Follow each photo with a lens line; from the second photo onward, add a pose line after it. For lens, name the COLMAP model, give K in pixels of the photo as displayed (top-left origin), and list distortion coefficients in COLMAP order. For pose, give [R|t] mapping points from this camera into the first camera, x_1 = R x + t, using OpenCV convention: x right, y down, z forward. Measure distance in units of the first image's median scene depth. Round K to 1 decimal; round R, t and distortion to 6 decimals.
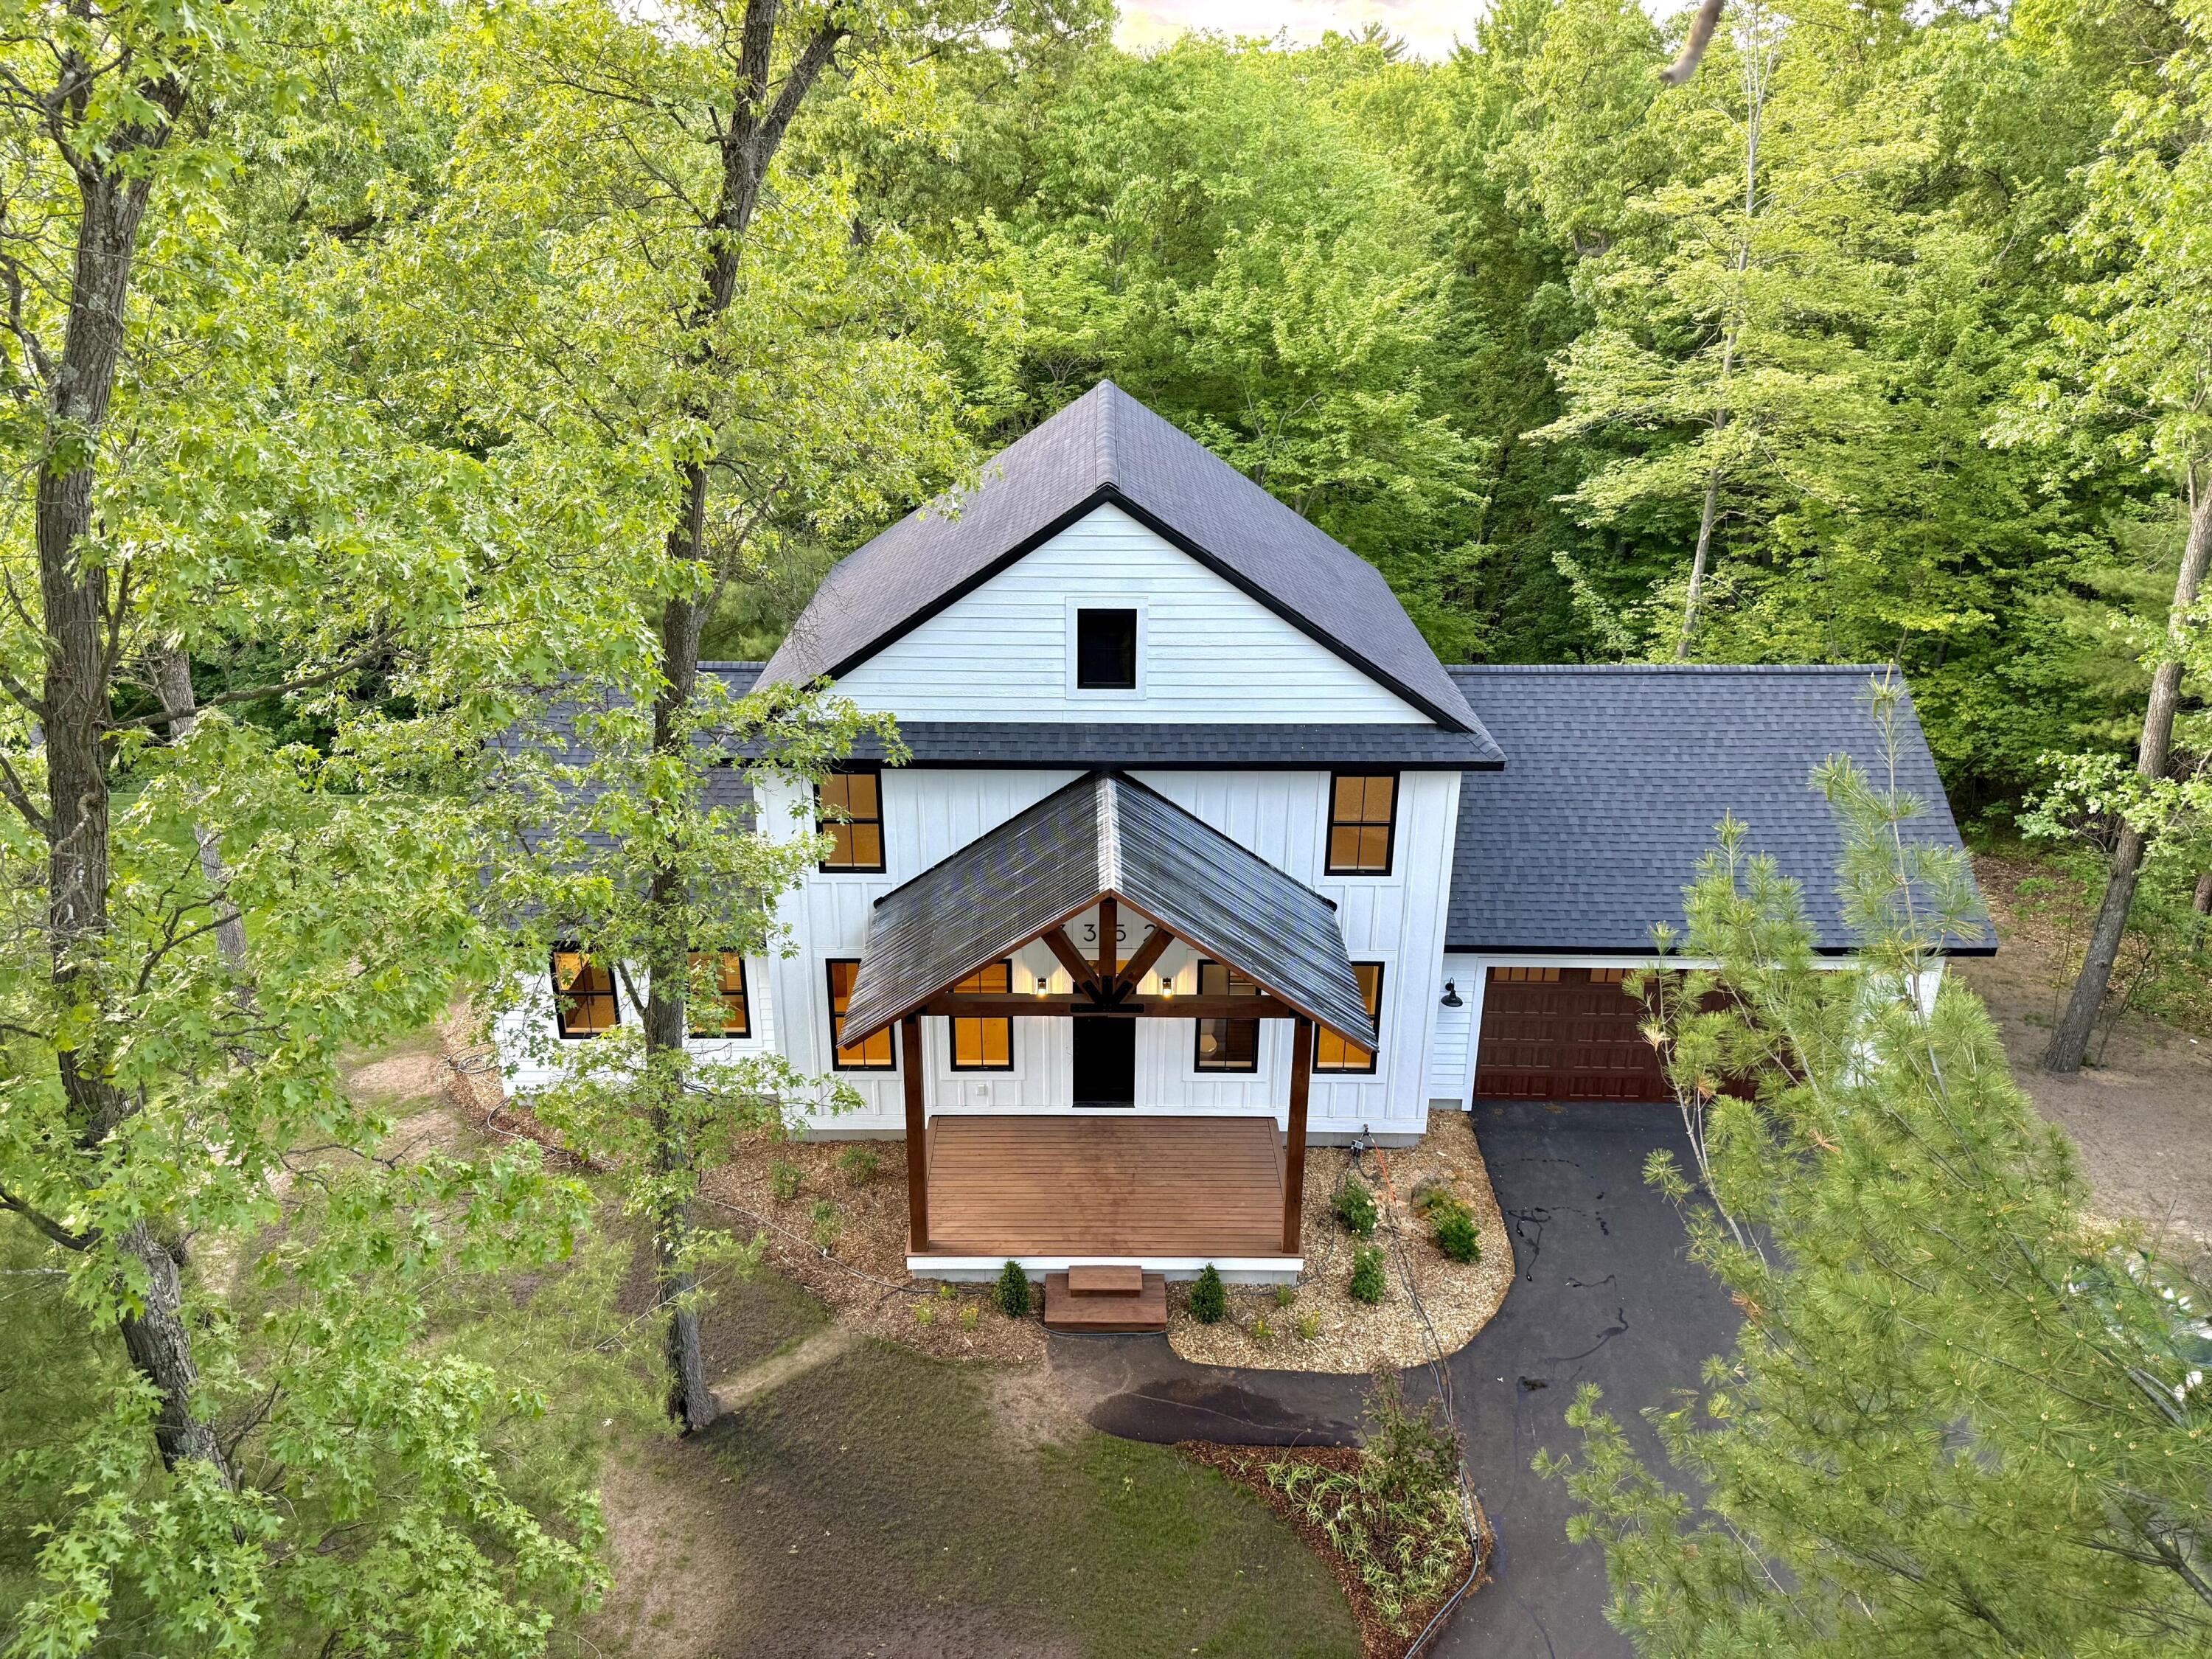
lens RADIAL K [[1546.3, 0, 1096.2], [0, 1546.3, 827.2], [0, 0, 1]] dist [0.080853, -0.052903]
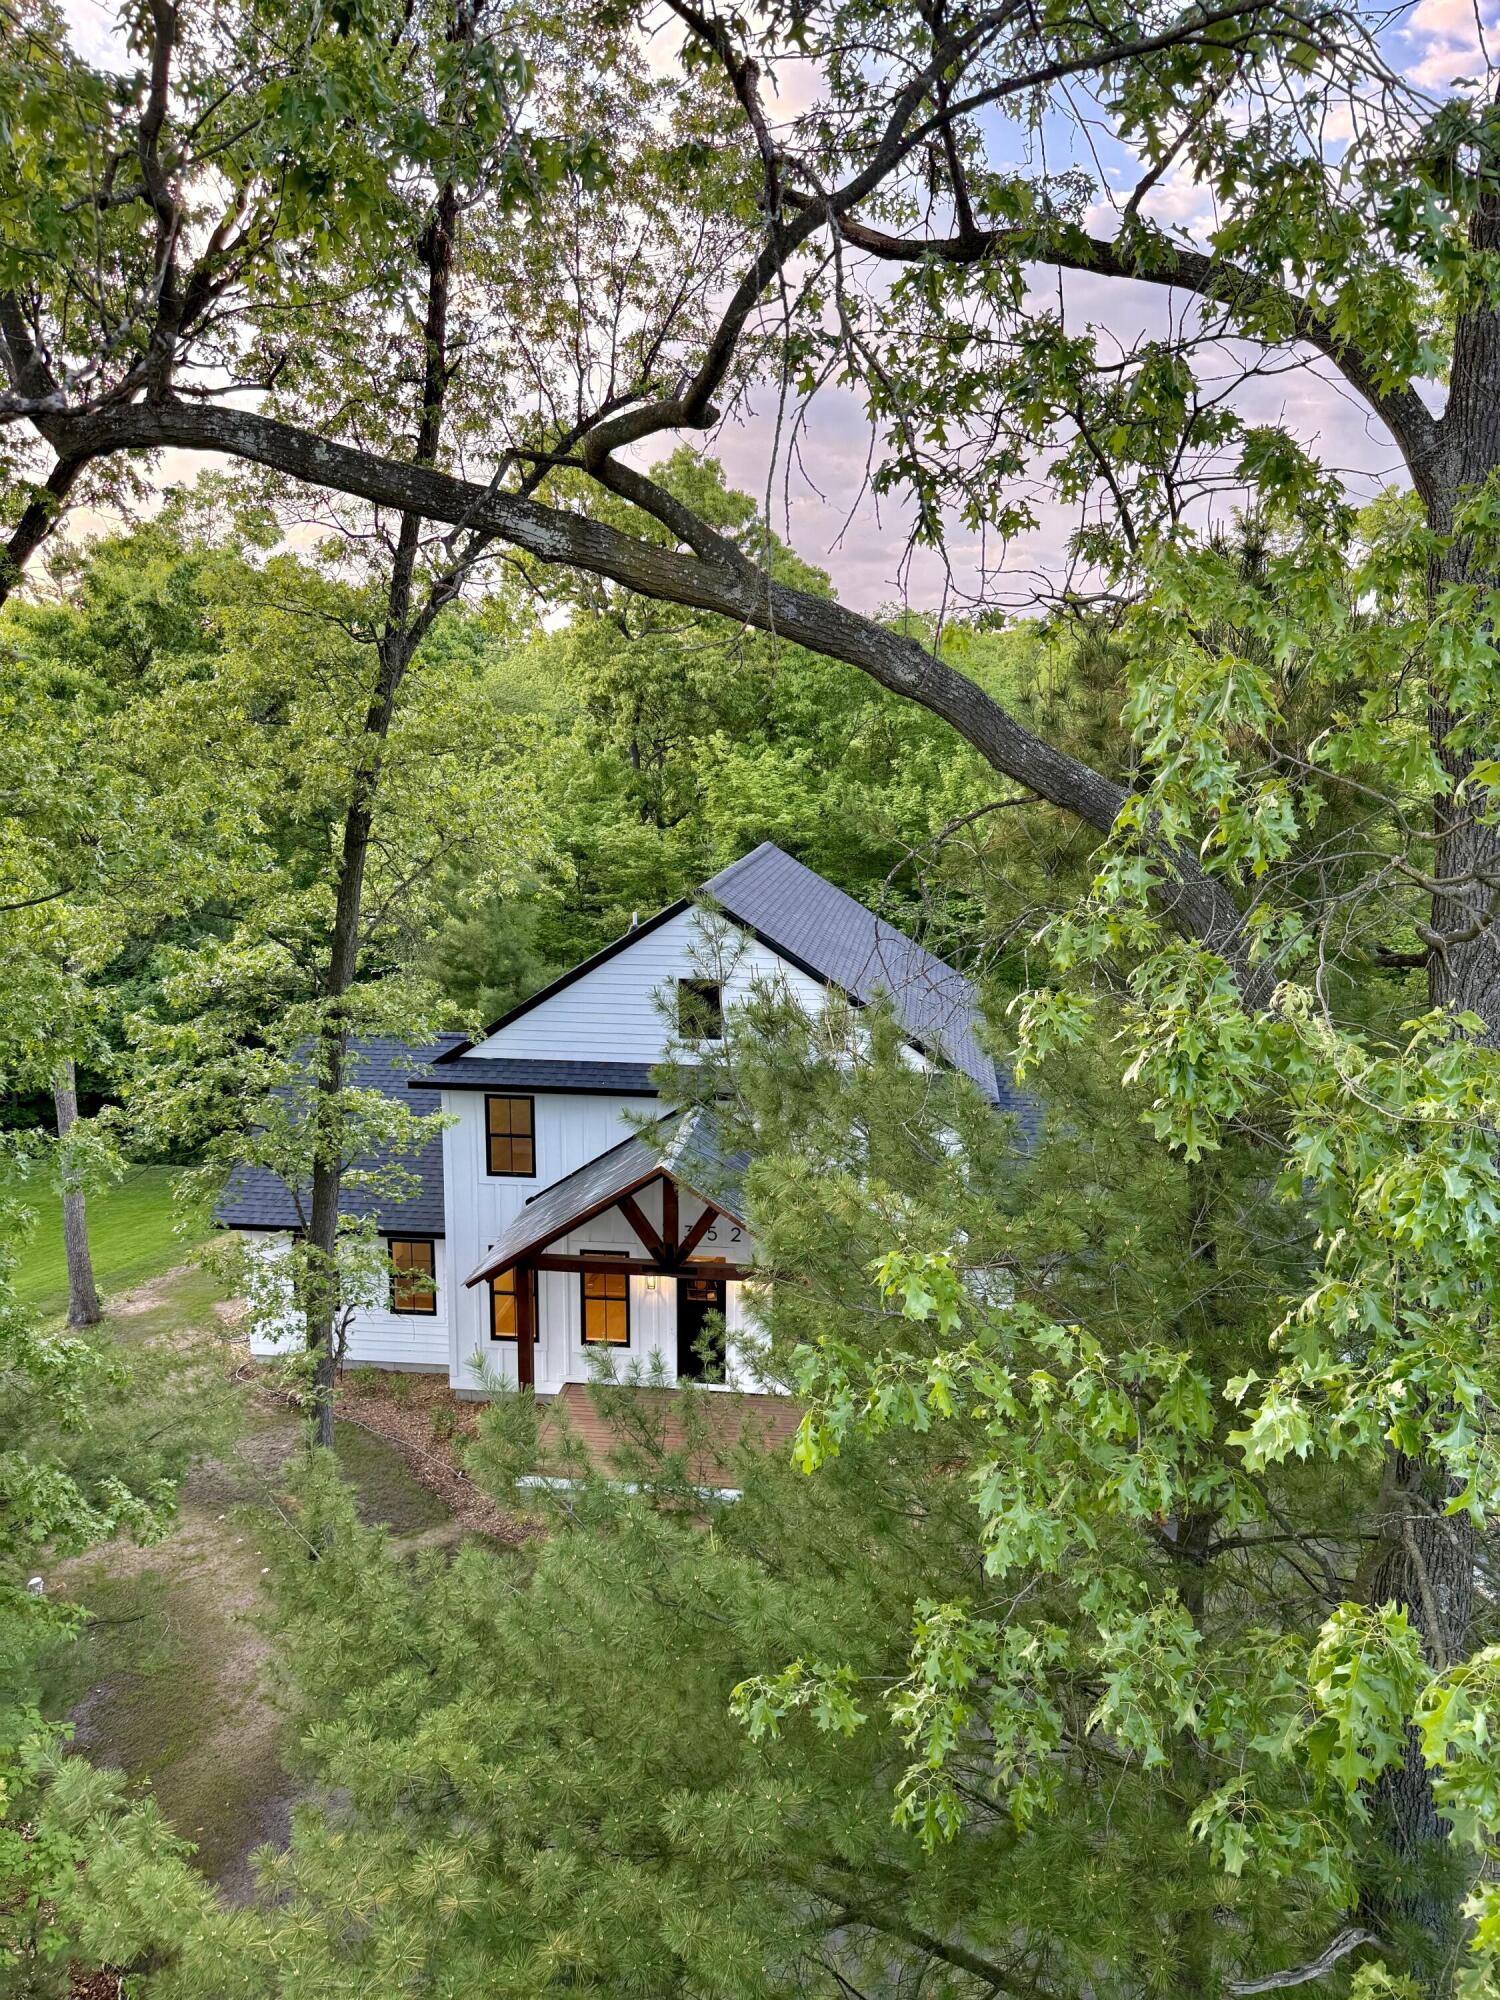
lens RADIAL K [[1398.1, 0, 767.5], [0, 1398.1, 994.1], [0, 0, 1]] dist [0.080853, -0.052903]
pose [[0.993361, 0.025749, -0.112121, 0.198578], [-0.048735, 0.977044, -0.207391, 0.120273], [0.104207, 0.211478, 0.971812, -0.181540]]
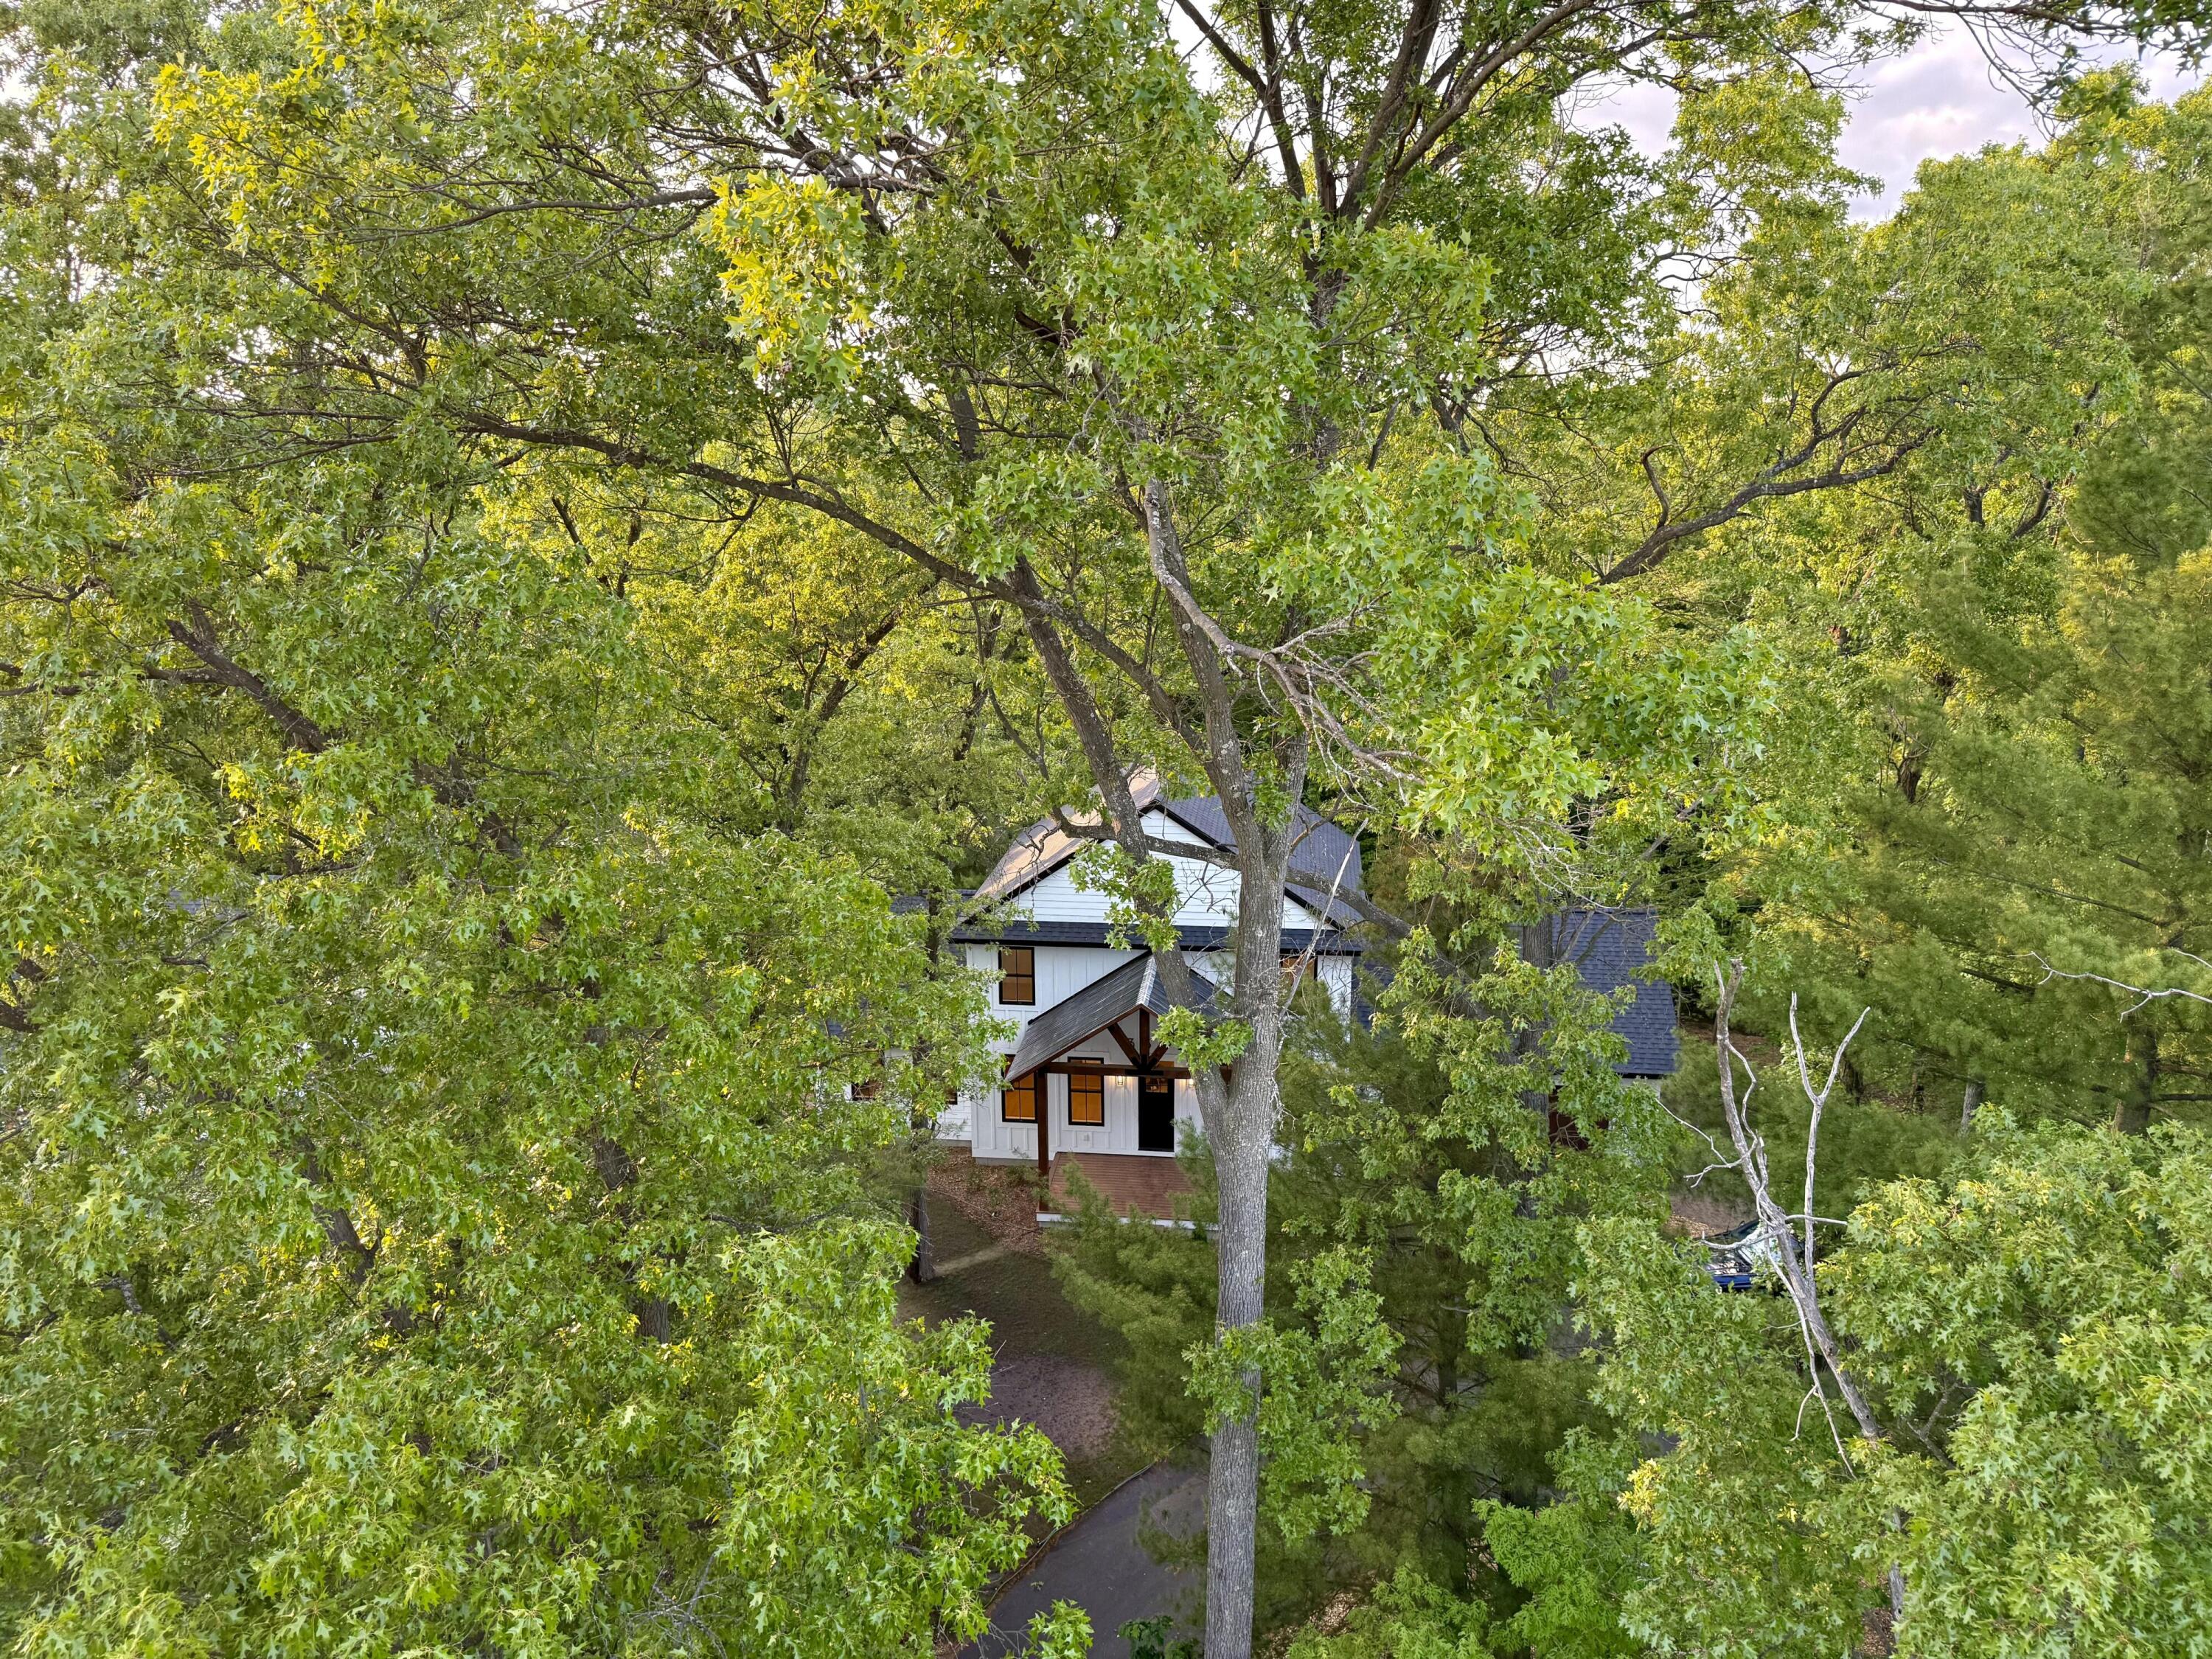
lens RADIAL K [[1546.3, 0, 1103.3], [0, 1546.3, 822.7], [0, 0, 1]] dist [0.080853, -0.052903]
pose [[0.992387, 0.016219, -0.122085, 0.168702], [-0.035829, 0.986434, -0.160199, 0.110978], [0.117831, 0.163354, 0.979506, -0.837315]]
